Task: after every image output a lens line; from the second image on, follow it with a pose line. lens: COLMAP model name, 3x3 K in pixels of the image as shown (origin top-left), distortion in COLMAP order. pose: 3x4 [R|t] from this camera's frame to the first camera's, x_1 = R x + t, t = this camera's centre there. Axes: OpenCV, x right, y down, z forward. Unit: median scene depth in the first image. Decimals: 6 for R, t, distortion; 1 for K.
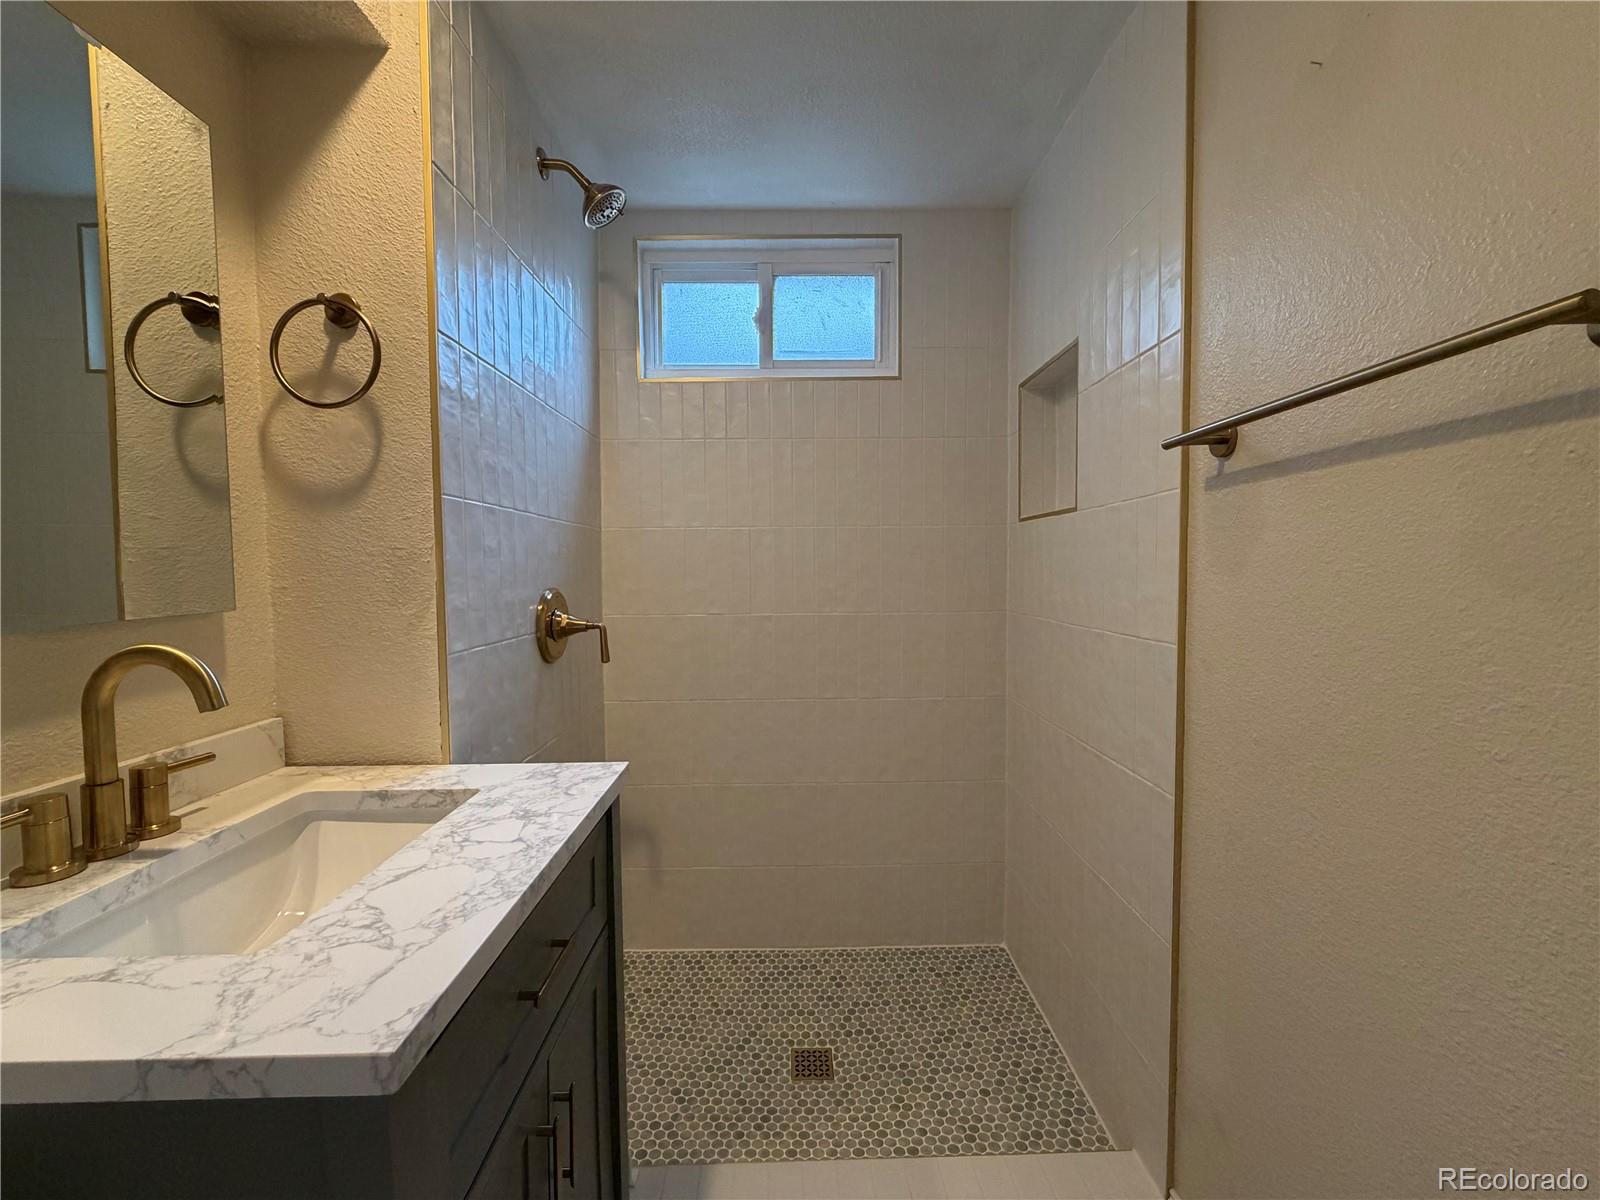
lens RADIAL K [[639.2, 0, 800.0], [0, 639.2, 600.0], [0, 0, 1]] dist [-0.001335, -0.000014]
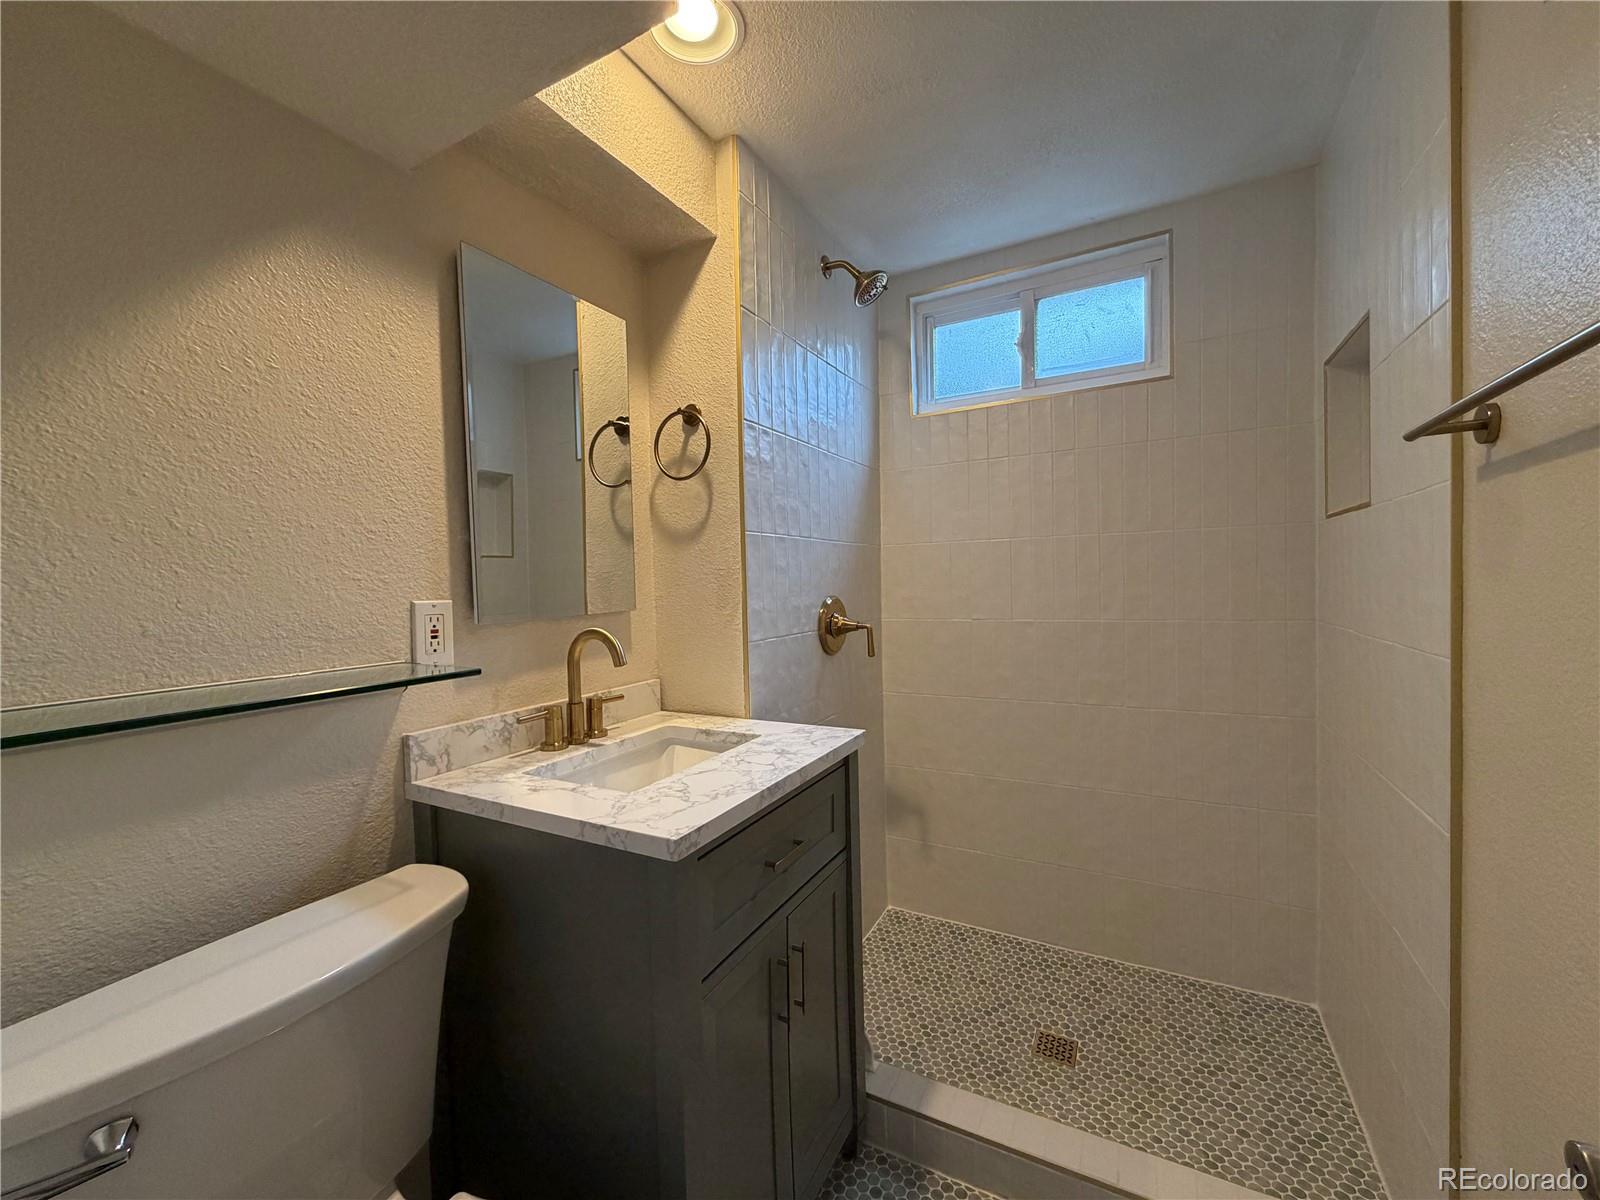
lens RADIAL K [[639.2, 0, 800.0], [0, 639.2, 600.0], [0, 0, 1]] dist [-0.001335, -0.000014]
pose [[0.873794, 0.000355, -0.486295, 0.248772], [-0.006260, 0.999925, -0.010519, 0.004594], [0.486255, 0.012236, 0.873731, -0.200693]]
